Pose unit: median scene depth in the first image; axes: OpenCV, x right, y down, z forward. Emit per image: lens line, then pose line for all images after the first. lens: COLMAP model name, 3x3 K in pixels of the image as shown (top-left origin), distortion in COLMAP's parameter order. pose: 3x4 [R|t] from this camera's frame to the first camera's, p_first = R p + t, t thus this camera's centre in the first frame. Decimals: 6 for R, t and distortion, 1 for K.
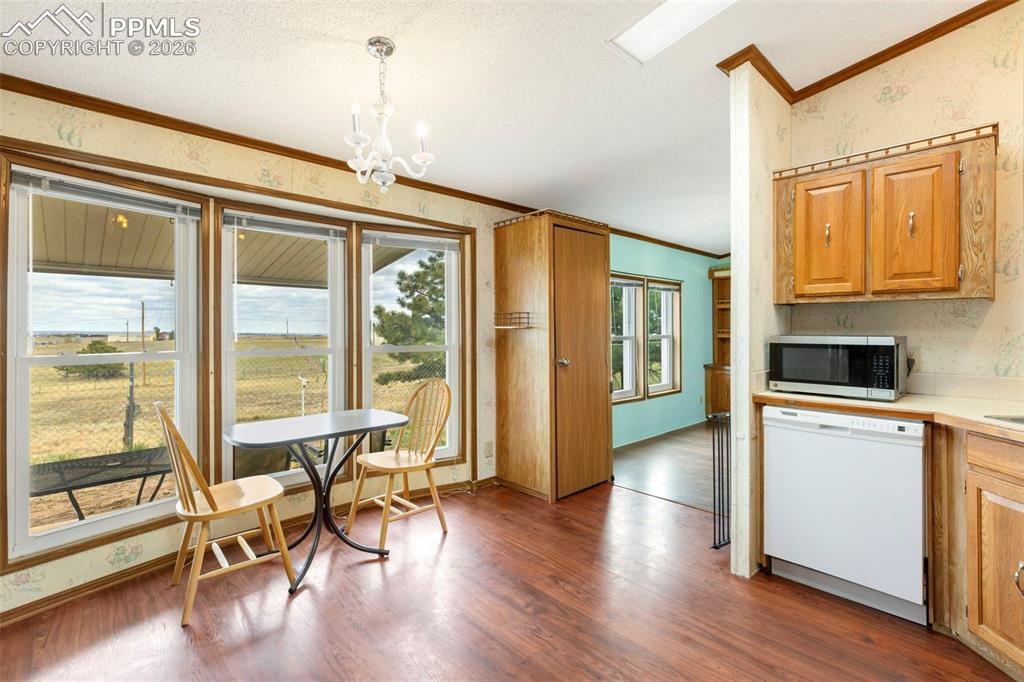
lens RADIAL K [[457.2, 0, 515.6], [0, 457.2, 333.0], [0, 0, 1]] dist [0.001537, -0.000353]
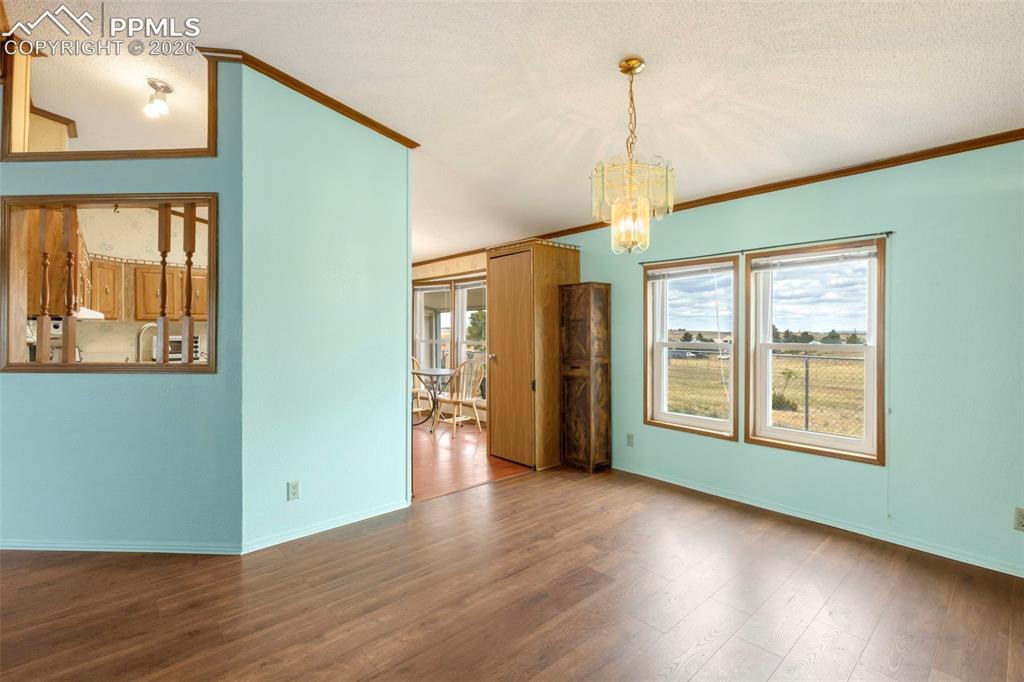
lens RADIAL K [[457.2, 0, 515.0], [0, 457.2, 331.8], [0, 0, 1]] dist [0.001537, -0.000353]
pose [[-0.012884, 0.009823, -0.999869, 0.943049], [-0.009370, 0.999907, 0.009944, -0.014098], [0.999873, 0.009497, -0.012791, 0.694408]]
